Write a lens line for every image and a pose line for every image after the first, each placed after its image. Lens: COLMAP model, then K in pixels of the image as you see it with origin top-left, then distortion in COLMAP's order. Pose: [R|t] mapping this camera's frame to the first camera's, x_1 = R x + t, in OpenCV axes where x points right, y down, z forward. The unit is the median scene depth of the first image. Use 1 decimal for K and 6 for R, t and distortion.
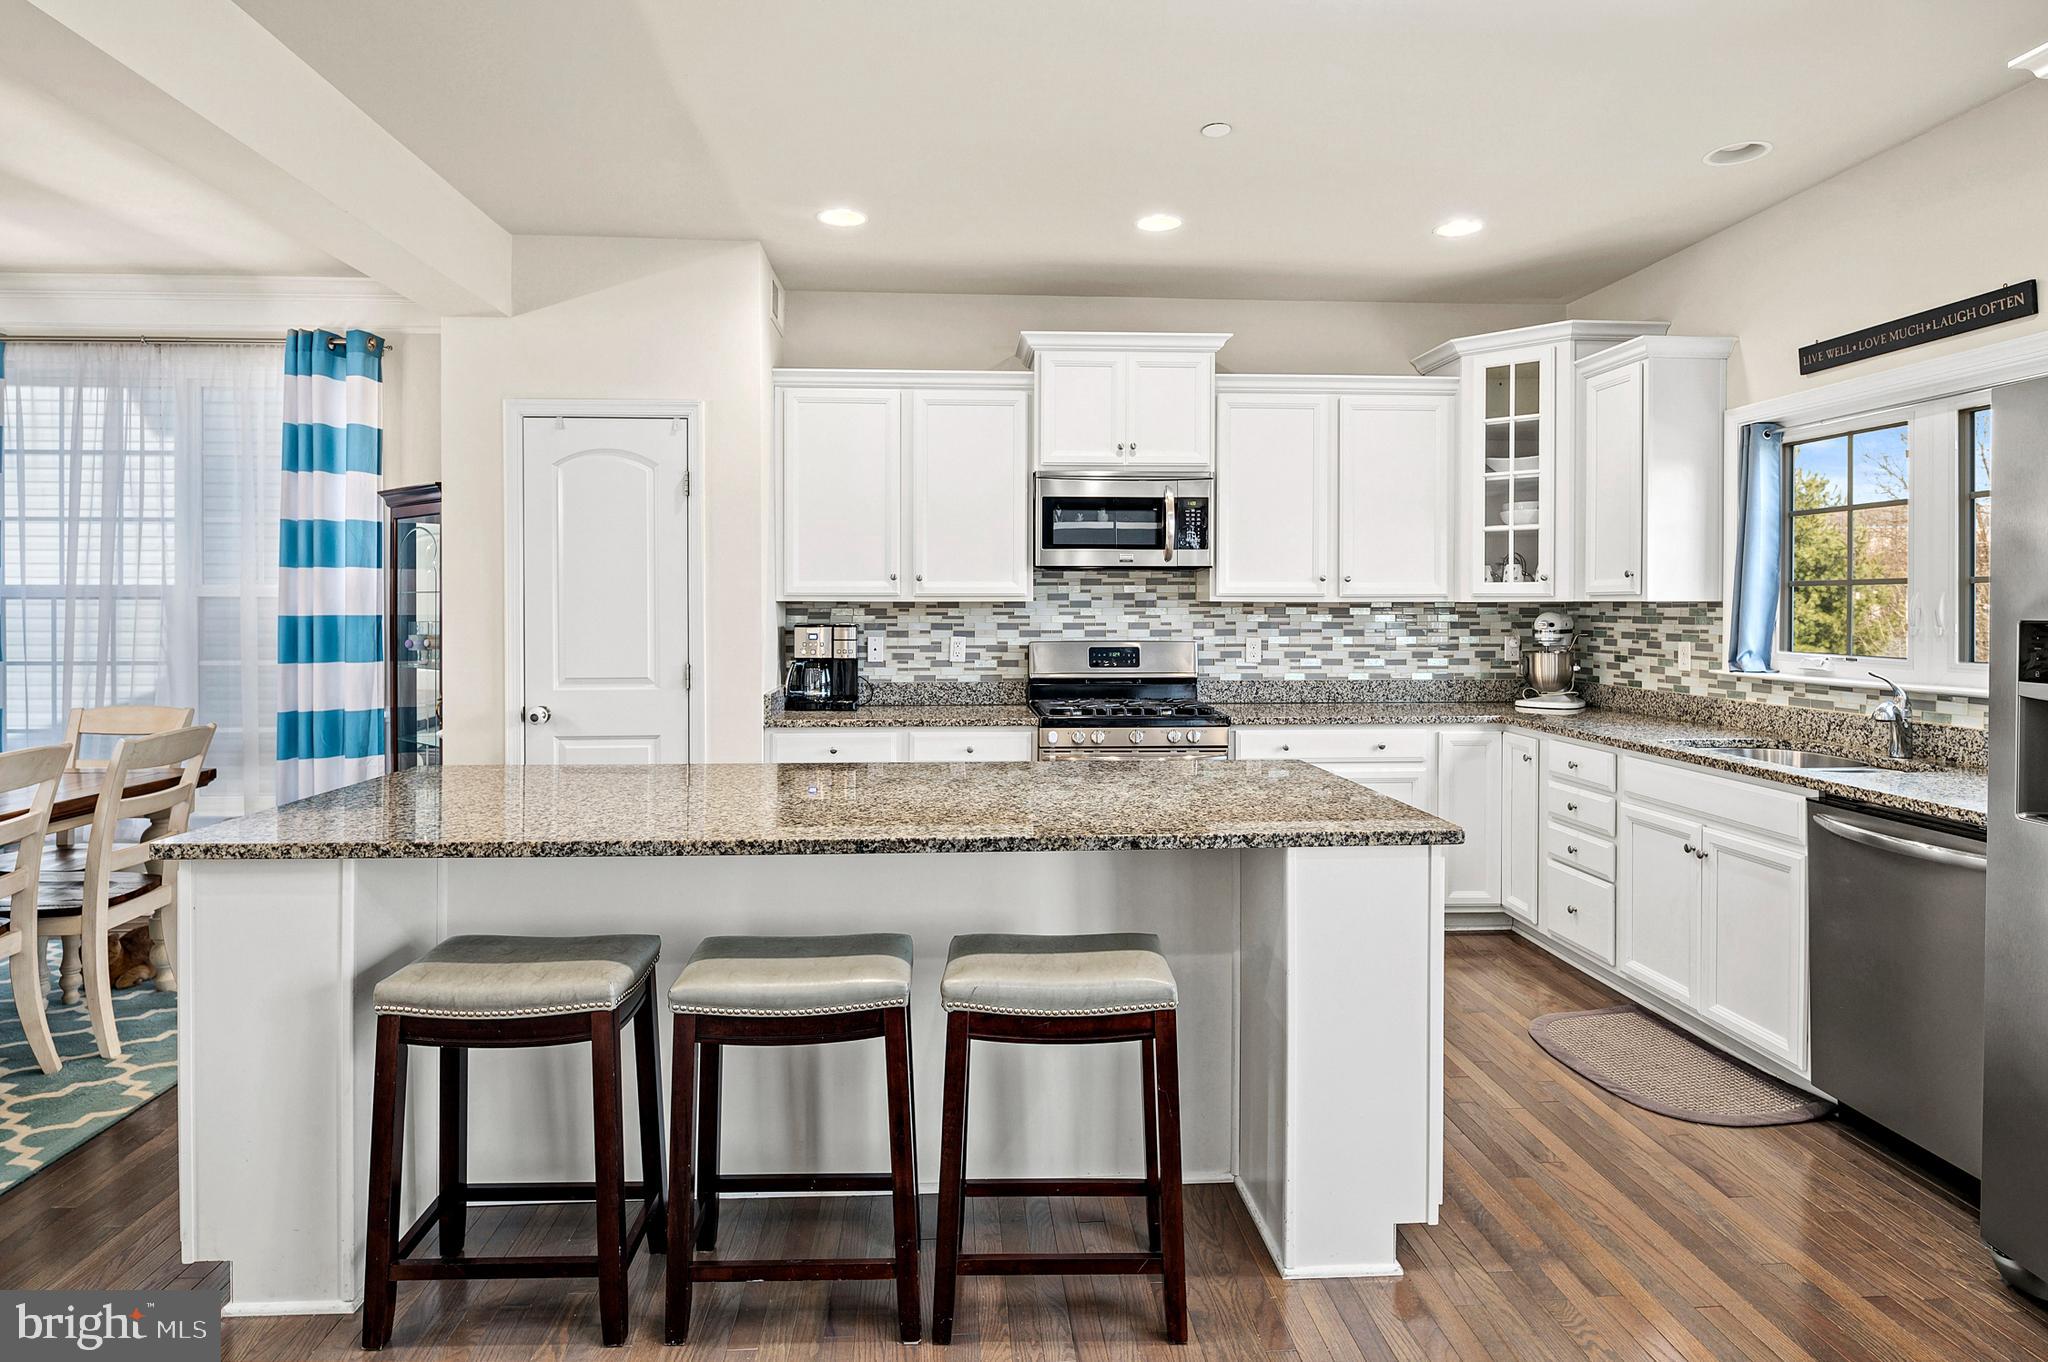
lens RADIAL K [[1111.4, 0, 1015.9], [0, 1111.4, 613.0], [0, 0, 1]] dist [0.001160, -0.007265]
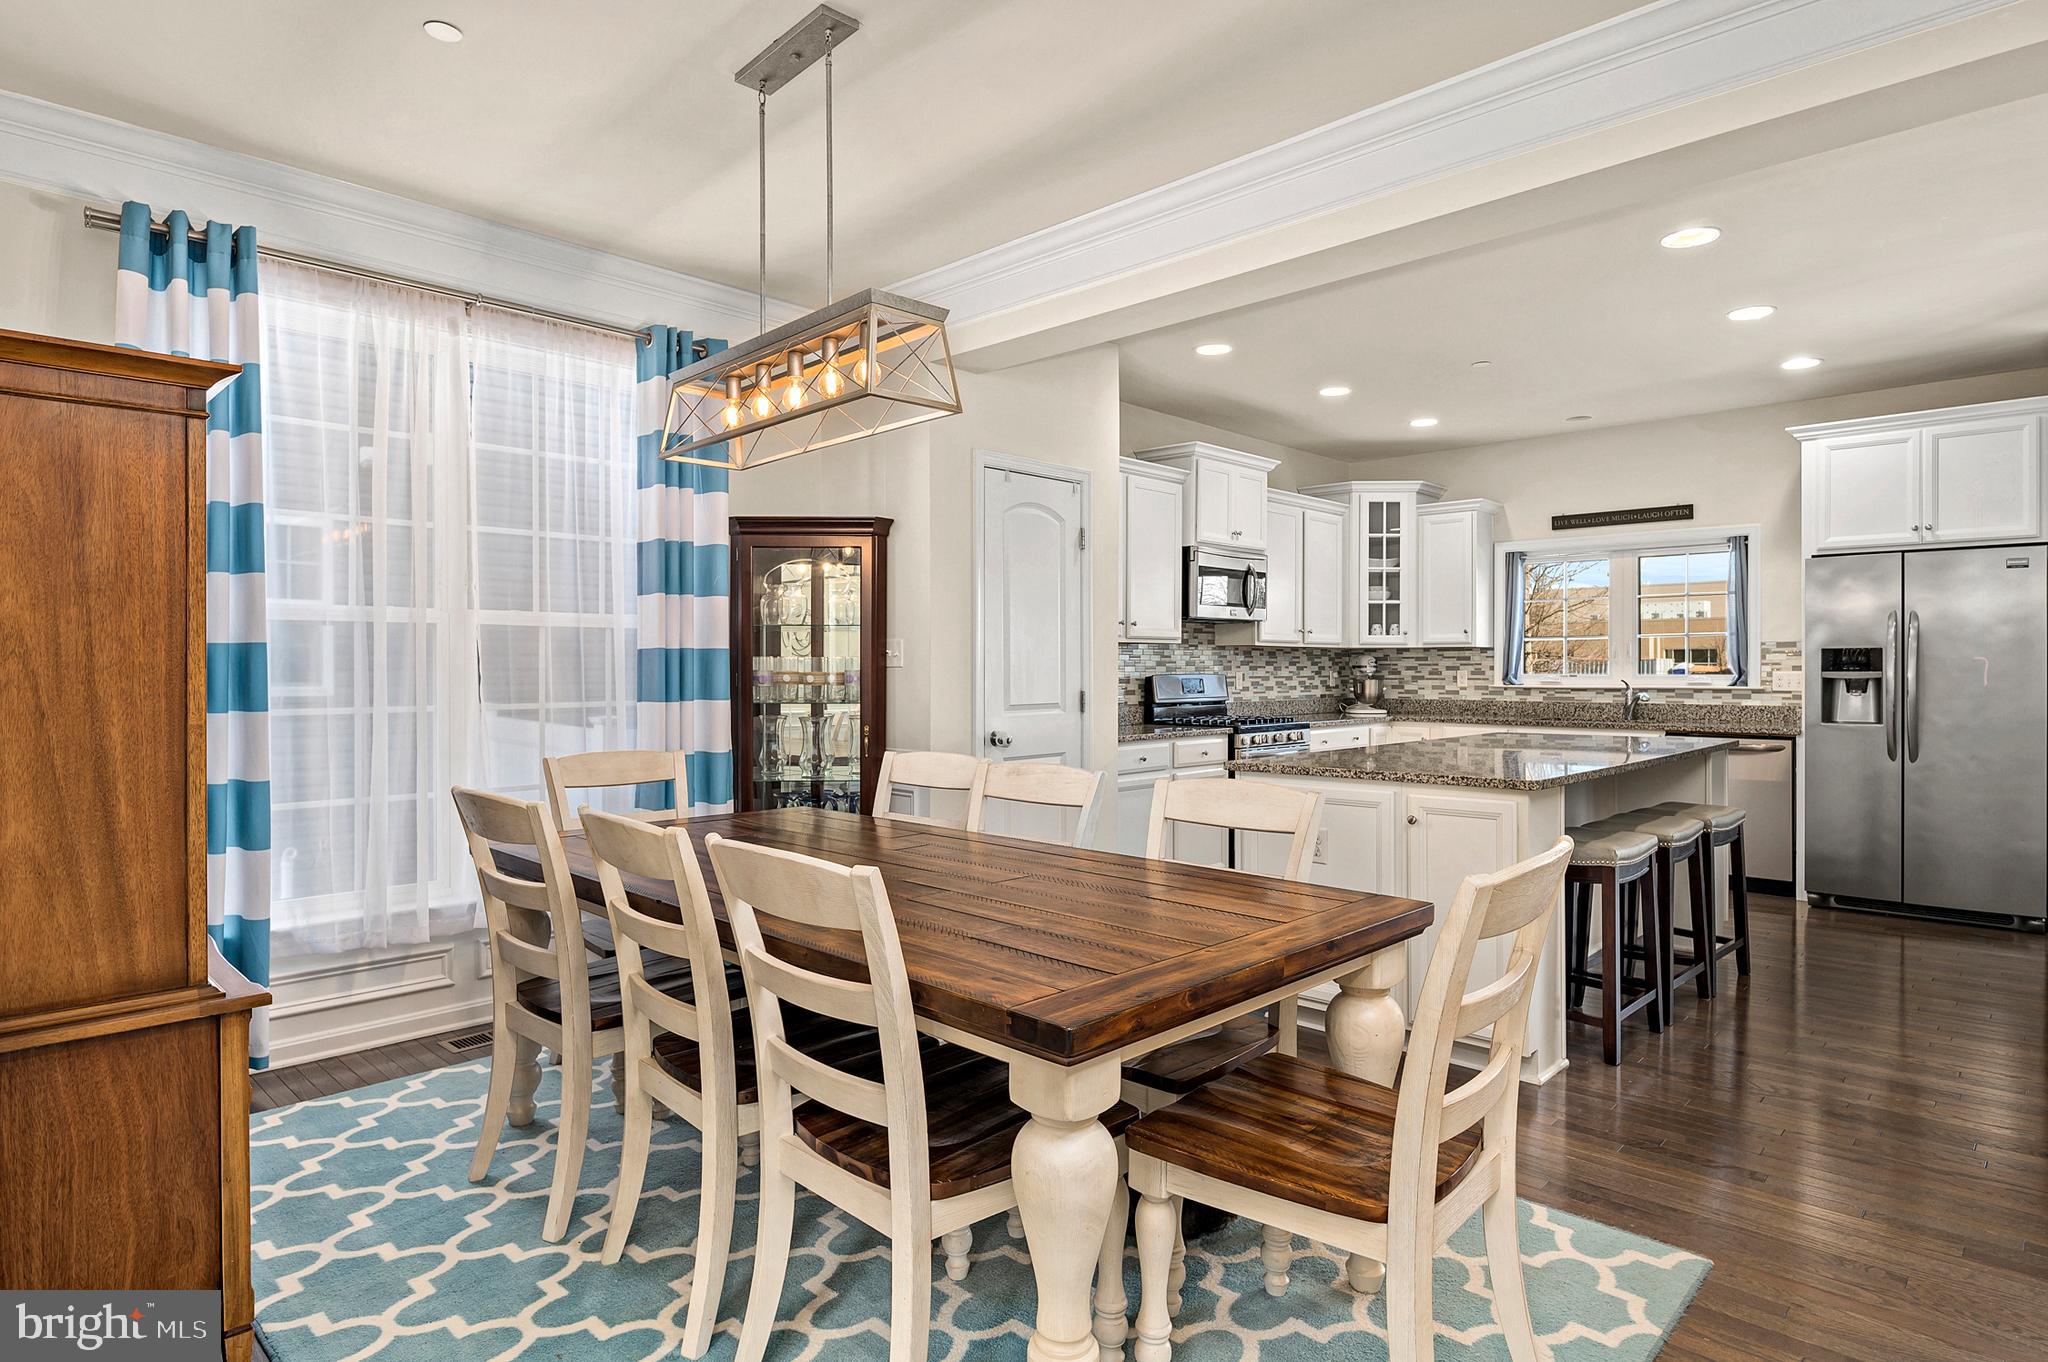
lens RADIAL K [[1111.4, 0, 1027.7], [0, 1111.4, 670.1], [0, 0, 1]] dist [0.001160, -0.007265]
pose [[0.739628, -0.003176, 0.673008, -1.029300], [0.006216, 0.999978, -0.002111, 0.023396], [-0.672987, 0.005745, 0.739632, 0.145555]]
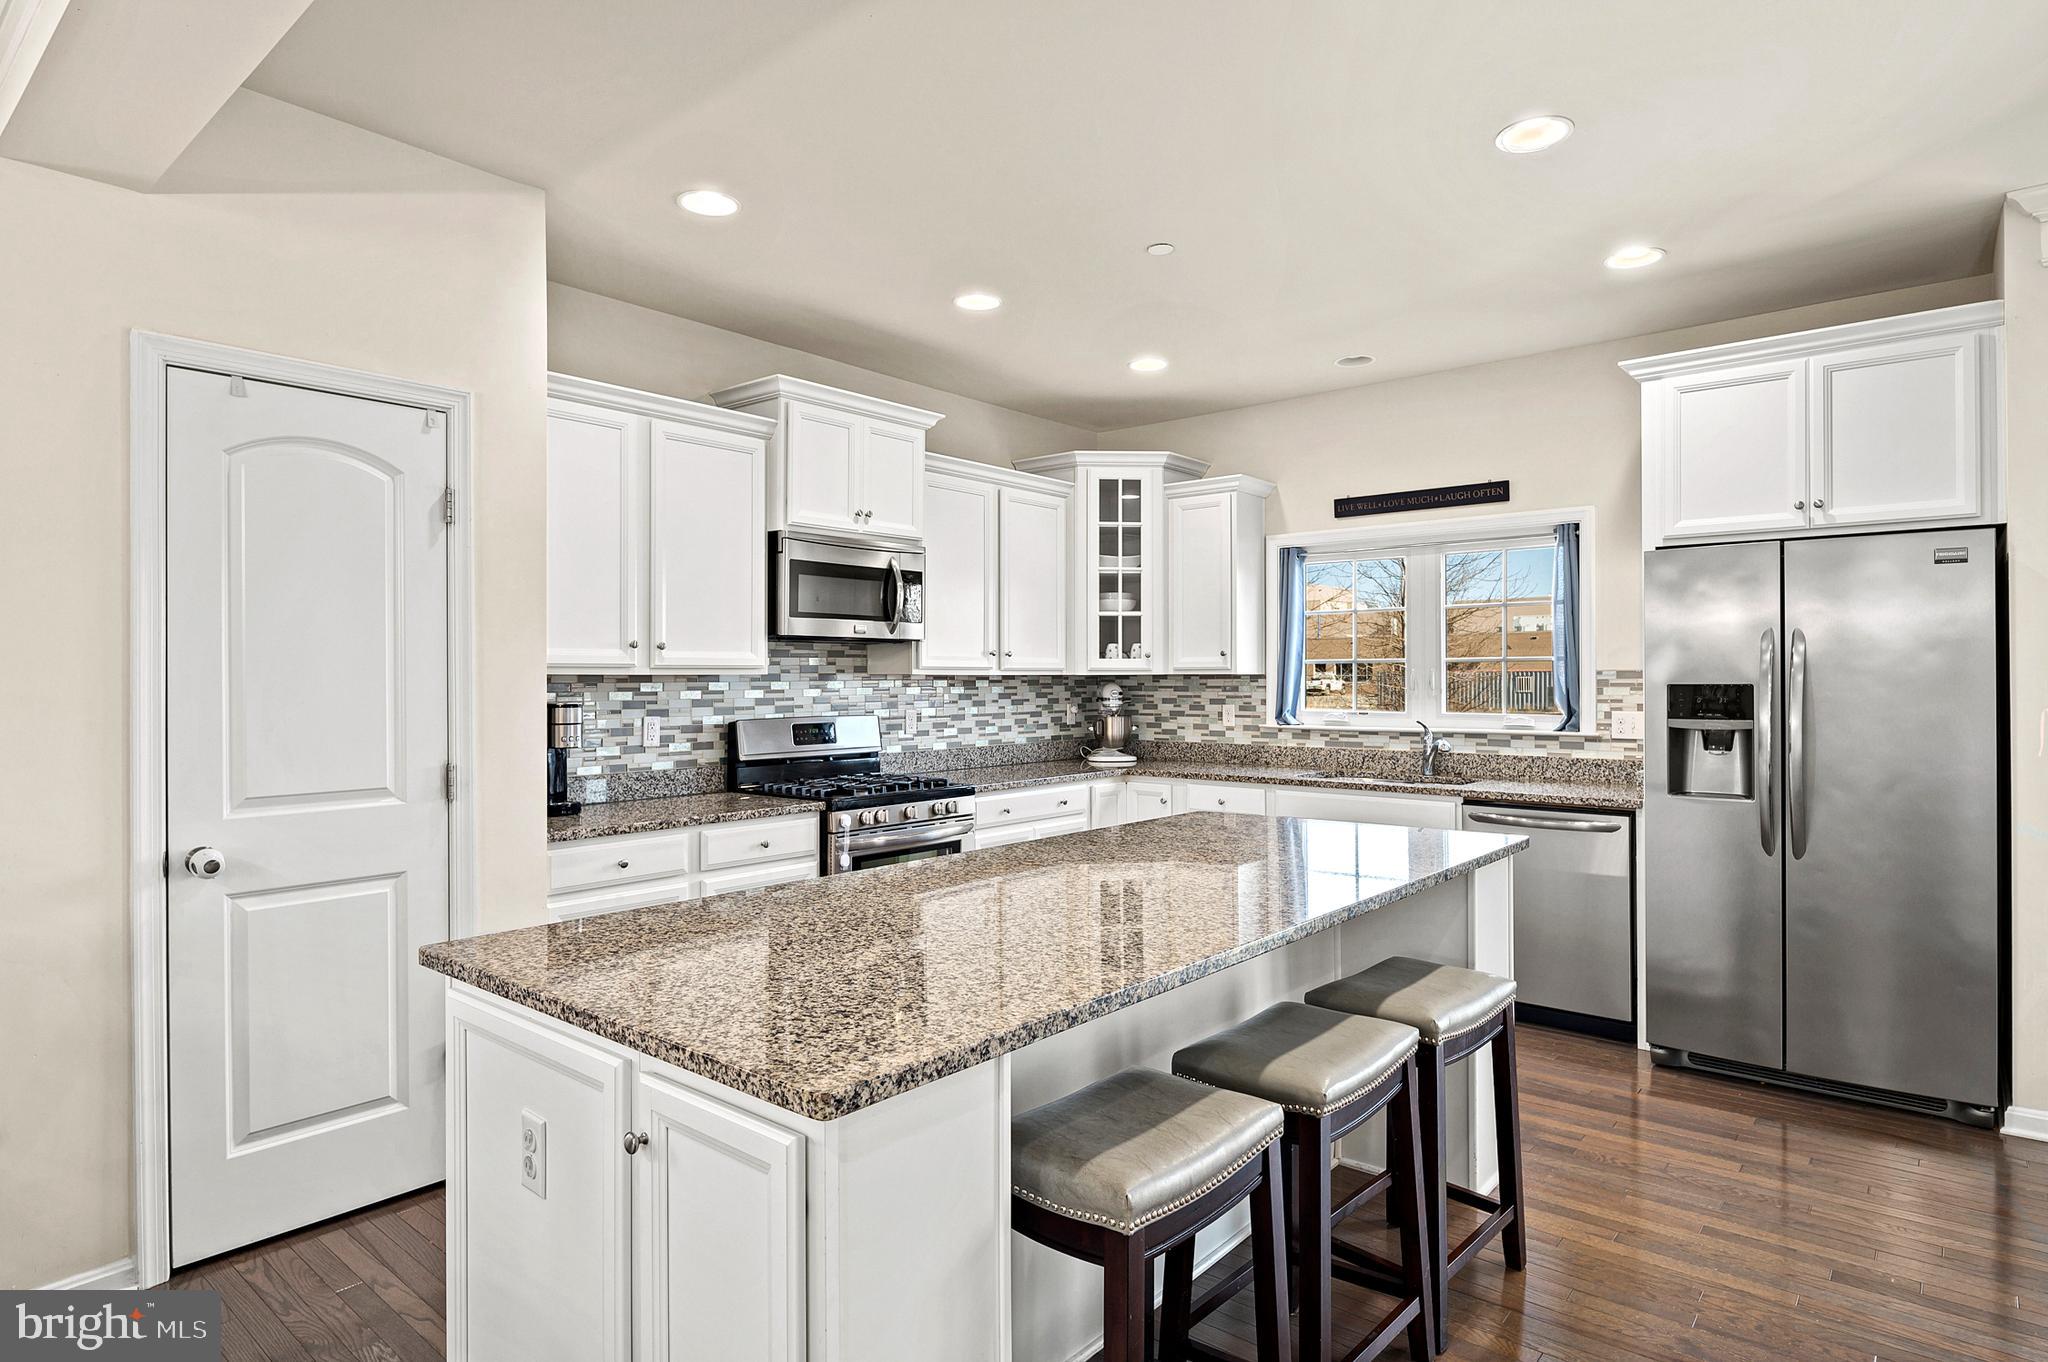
lens RADIAL K [[1111.4, 0, 1028.4], [0, 1111.4, 674.9], [0, 0, 1]] dist [0.001160, -0.007265]
pose [[0.693736, -0.000446, 0.720230, -0.493659], [0.008169, 0.999940, -0.007249, -0.001892], [-0.720183, 0.010912, 0.693698, 0.229109]]
